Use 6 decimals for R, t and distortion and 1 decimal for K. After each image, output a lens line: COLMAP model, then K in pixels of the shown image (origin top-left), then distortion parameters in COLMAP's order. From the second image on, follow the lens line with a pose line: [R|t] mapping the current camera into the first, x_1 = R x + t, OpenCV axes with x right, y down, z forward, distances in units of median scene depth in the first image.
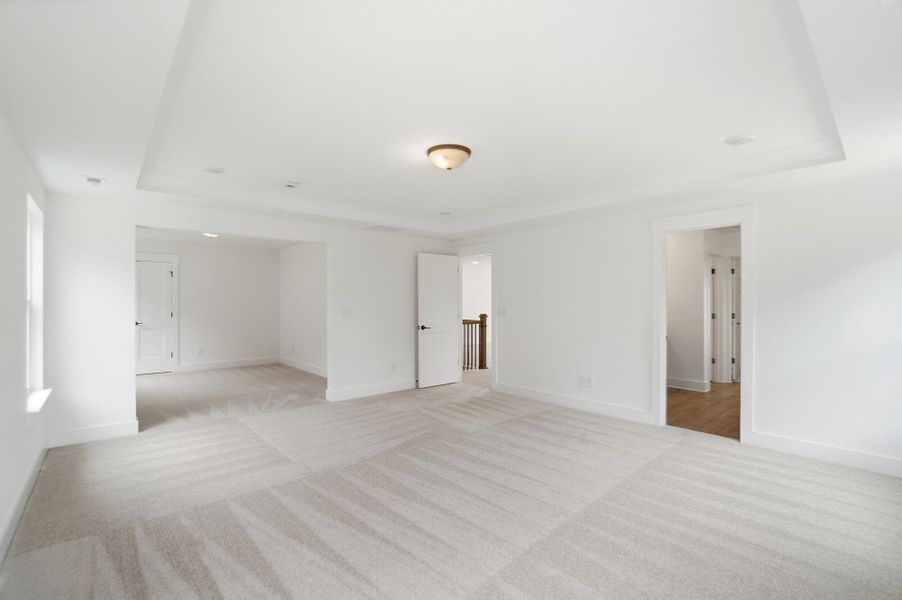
lens RADIAL K [[397.5, 0, 450.2], [0, 397.5, 301.5], [0, 0, 1]] dist [-0.037958, 0.003085]
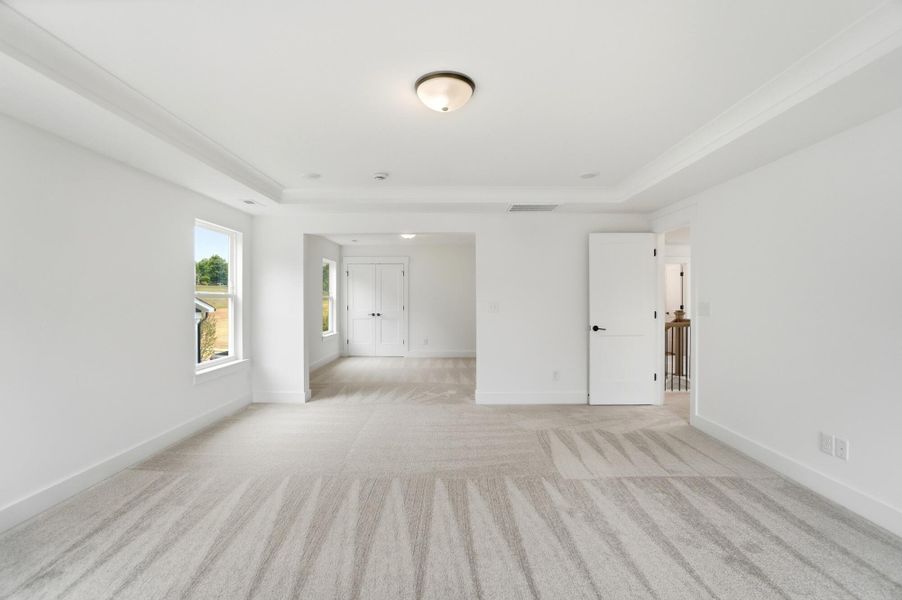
lens RADIAL K [[397.5, 0, 449.9], [0, 397.5, 301.2], [0, 0, 1]] dist [-0.037958, 0.003085]
pose [[0.749974, 0.001957, -0.661465, 0.319788], [0.002114, 0.999983, 0.005355, 0.010342], [0.661464, -0.005414, 0.749957, 0.310510]]
